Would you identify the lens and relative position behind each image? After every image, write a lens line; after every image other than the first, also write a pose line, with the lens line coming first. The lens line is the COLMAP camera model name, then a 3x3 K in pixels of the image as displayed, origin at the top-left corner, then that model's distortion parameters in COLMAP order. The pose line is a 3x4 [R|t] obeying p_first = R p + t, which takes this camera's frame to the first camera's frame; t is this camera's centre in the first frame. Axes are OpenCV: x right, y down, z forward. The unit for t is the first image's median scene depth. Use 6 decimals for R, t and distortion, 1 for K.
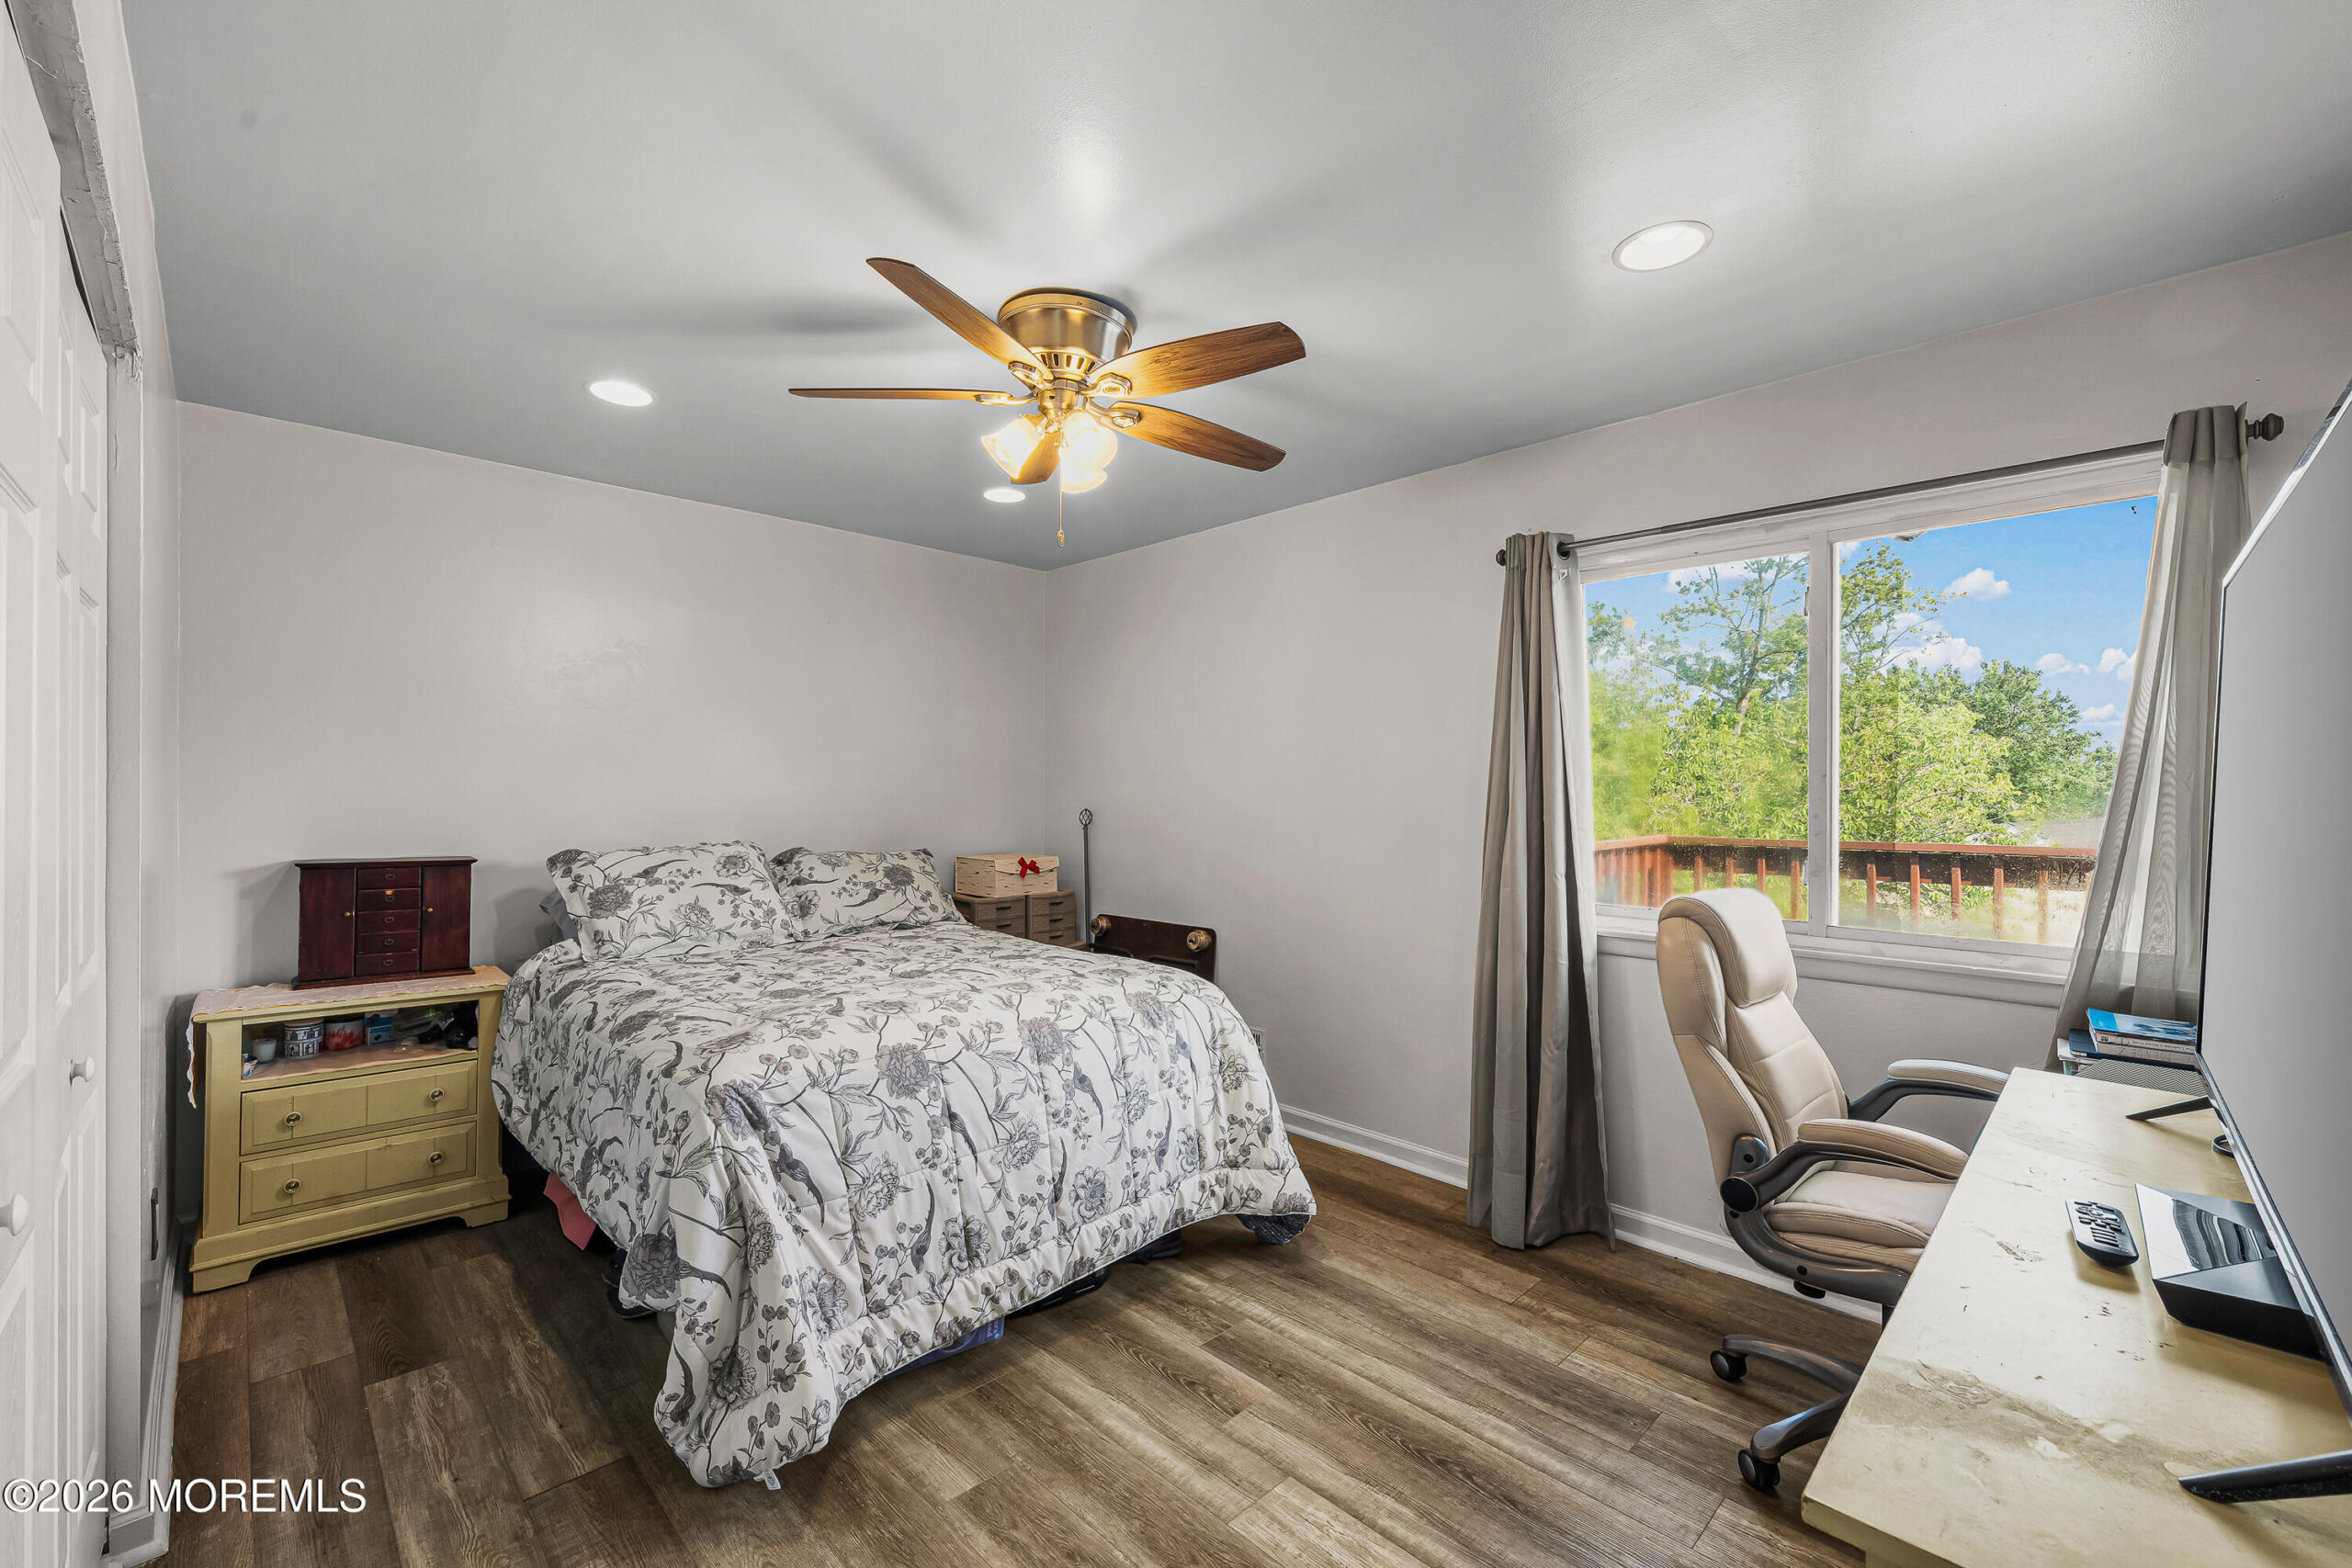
lens RADIAL K [[981.3, 0, 1175.4], [0, 981.3, 793.9], [0, 0, 1]] dist [0.003022, 0.000161]
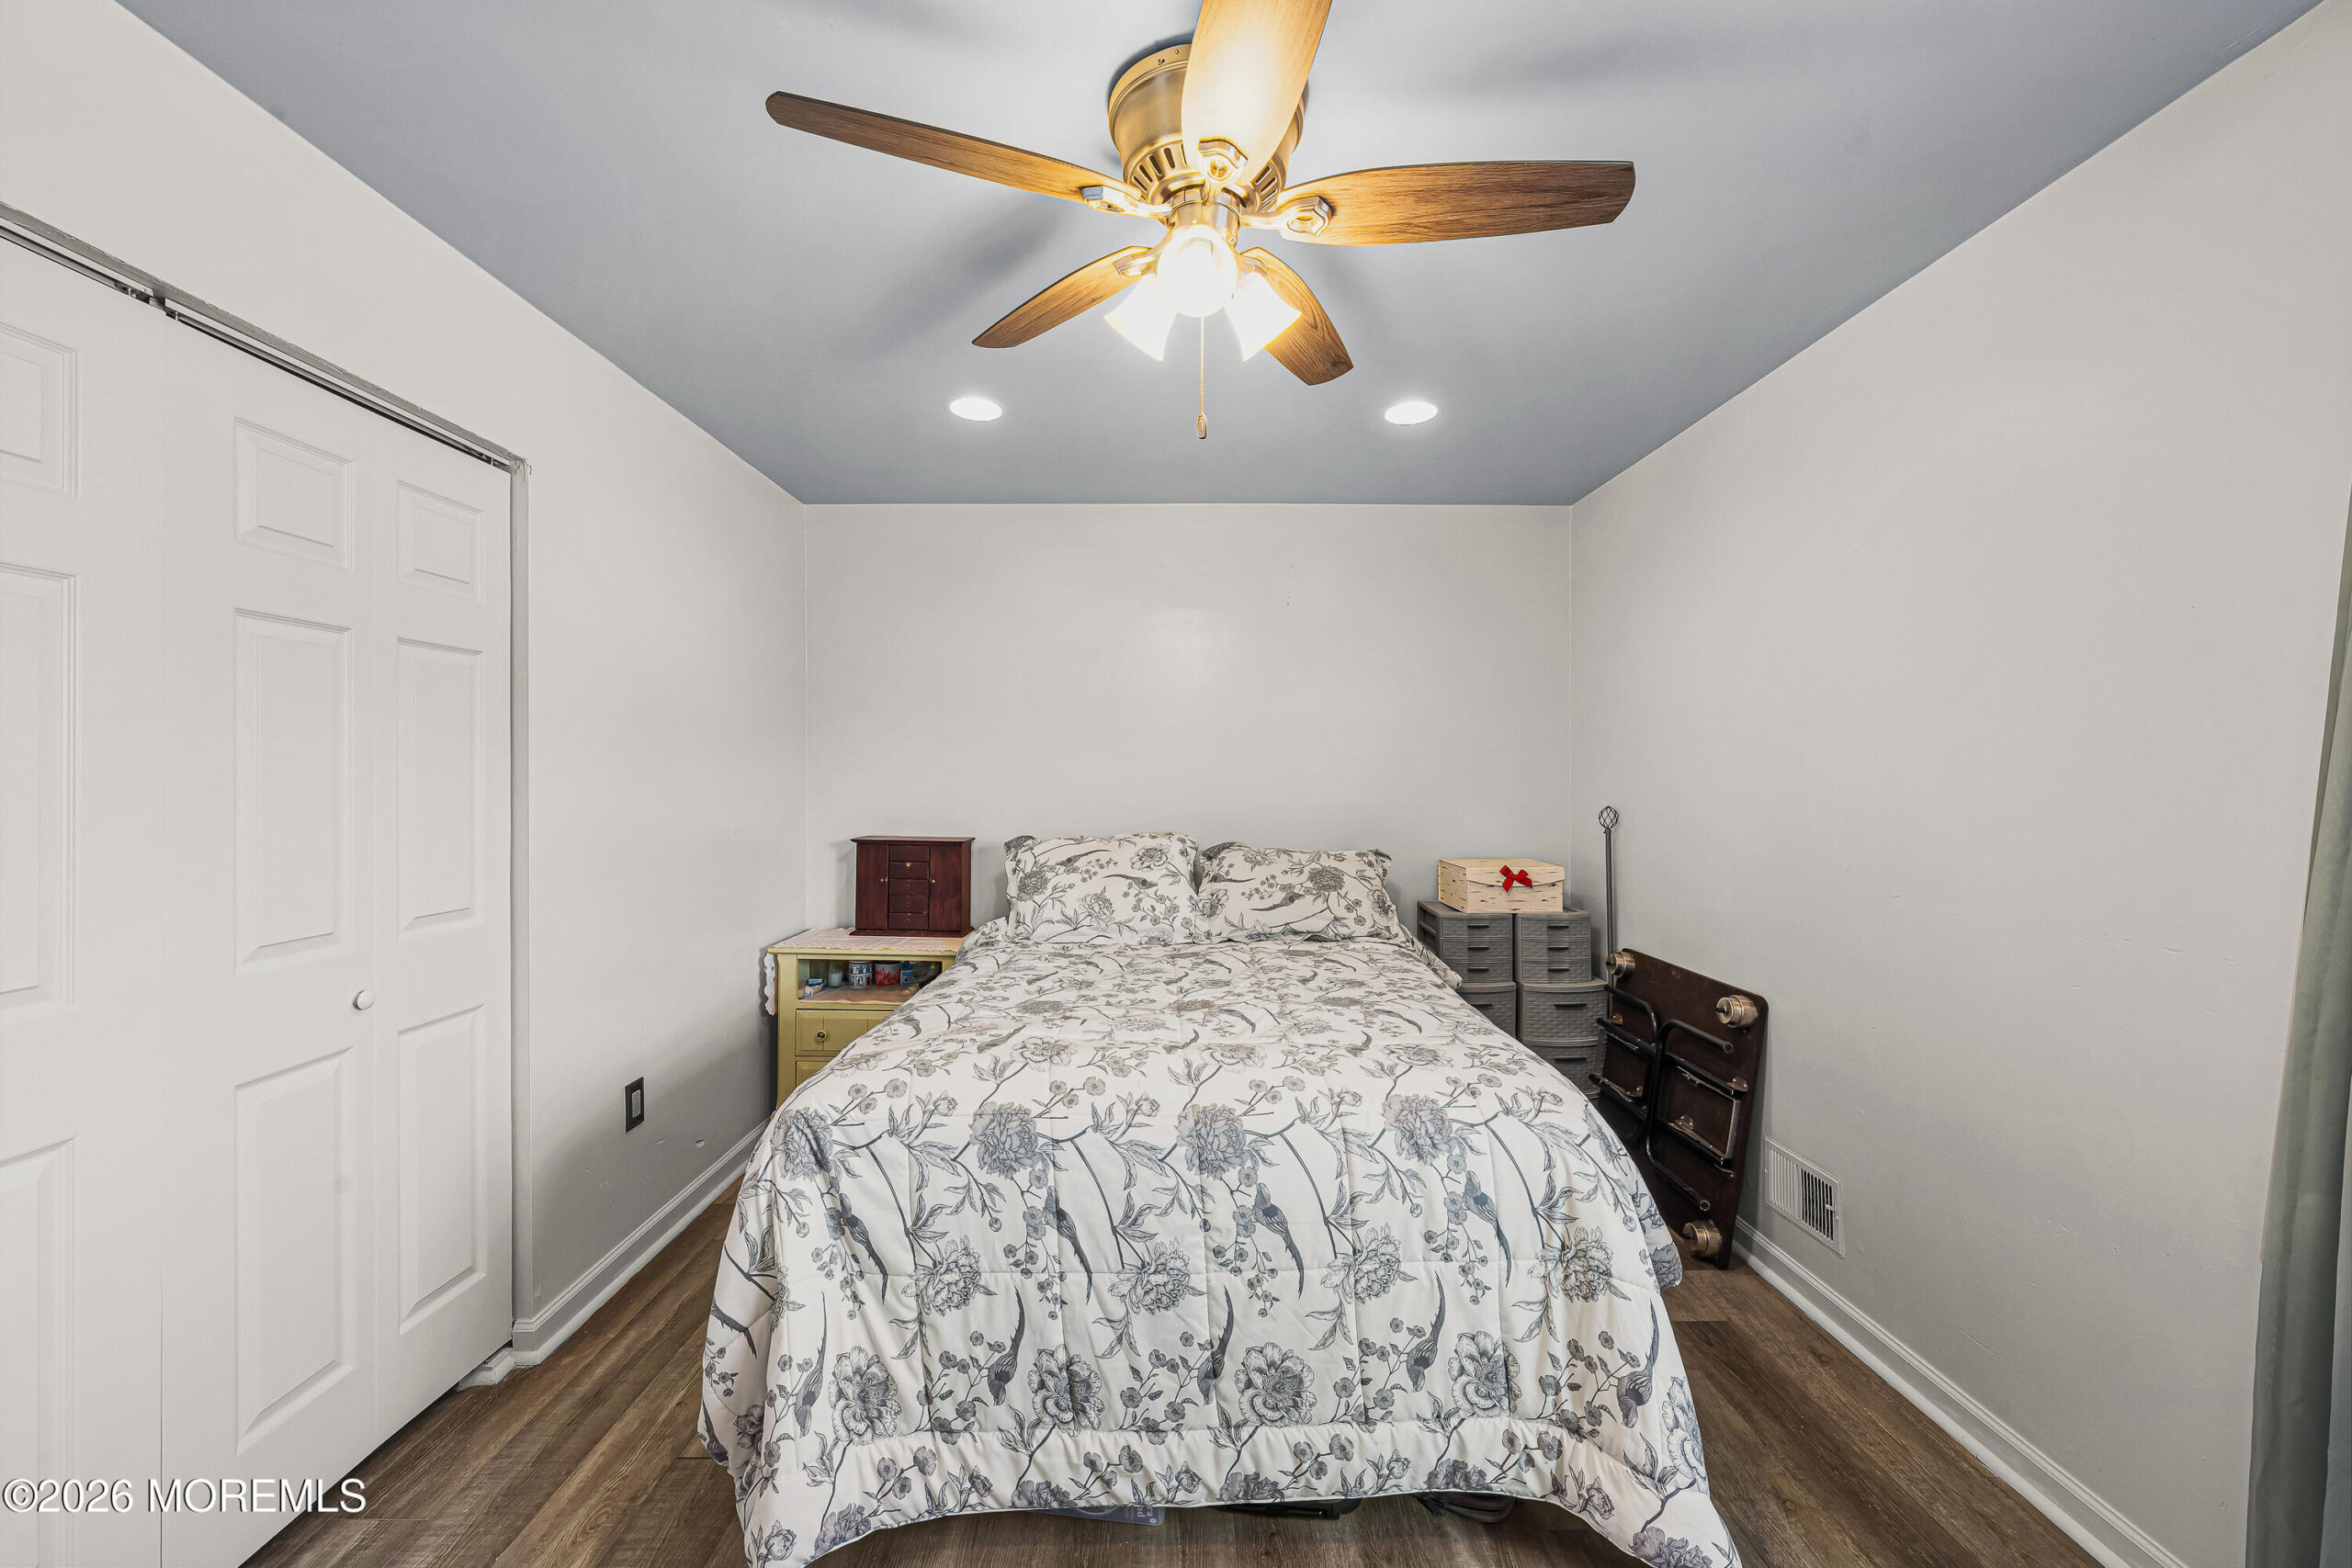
lens RADIAL K [[910.5, 0, 1172.1], [0, 910.5, 777.7], [0, 0, 1]] dist [-0.002883, -0.000434]
pose [[0.713082, -0.001417, -0.701079, 0.291222], [0.000571, 0.999999, -0.001440, -0.010074], [0.701080, 0.000627, 0.713082, 0.483862]]
